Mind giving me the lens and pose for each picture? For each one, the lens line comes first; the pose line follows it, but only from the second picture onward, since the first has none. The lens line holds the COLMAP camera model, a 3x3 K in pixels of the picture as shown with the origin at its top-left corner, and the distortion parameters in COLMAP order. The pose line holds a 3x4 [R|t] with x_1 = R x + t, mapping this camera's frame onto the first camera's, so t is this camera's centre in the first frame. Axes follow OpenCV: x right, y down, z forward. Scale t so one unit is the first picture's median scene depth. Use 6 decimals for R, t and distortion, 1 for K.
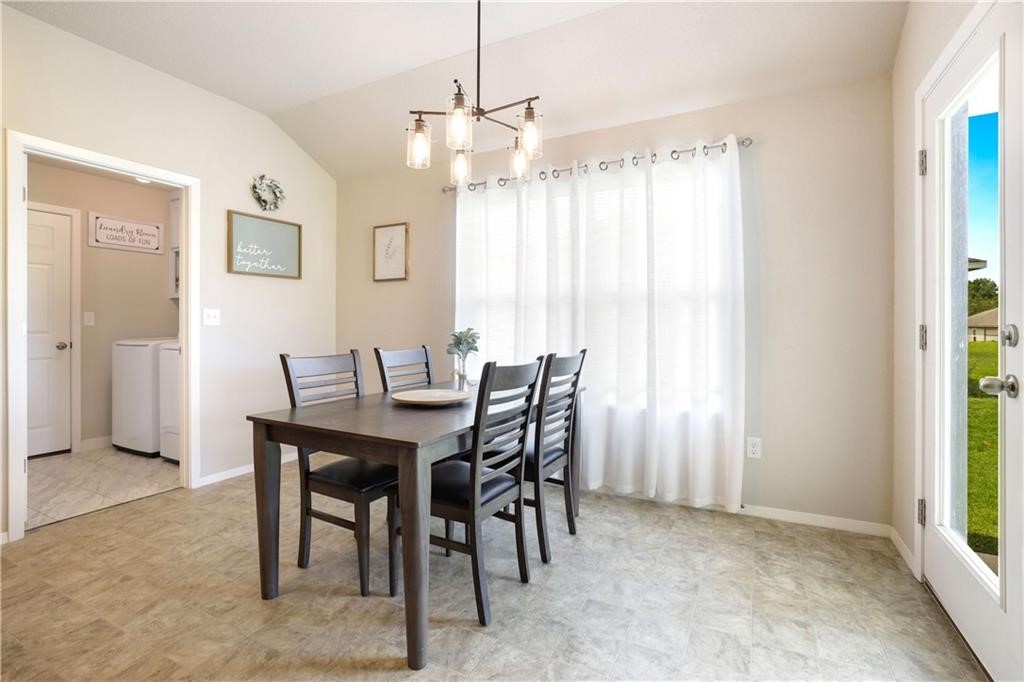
lens RADIAL K [[481.4, 0, 513.9], [0, 481.4, 323.4], [0, 0, 1]] dist [-0.049078, 0.021660]
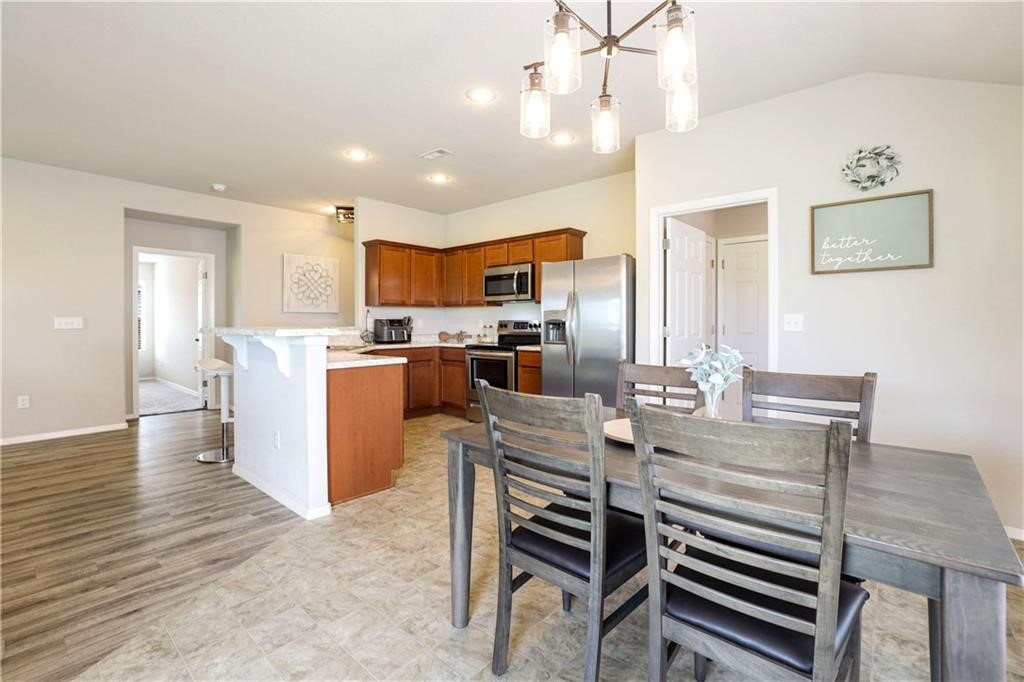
lens RADIAL K [[454.4, 0, 504.8], [0, 454.4, 326.9], [0, 0, 1]] dist [-0.018188, 0.000034]
pose [[-0.252462, 0.012663, -0.967524, 0.393200], [0.002087, 0.999919, 0.012542, -0.017581], [0.967604, 0.001148, -0.252468, 0.643256]]
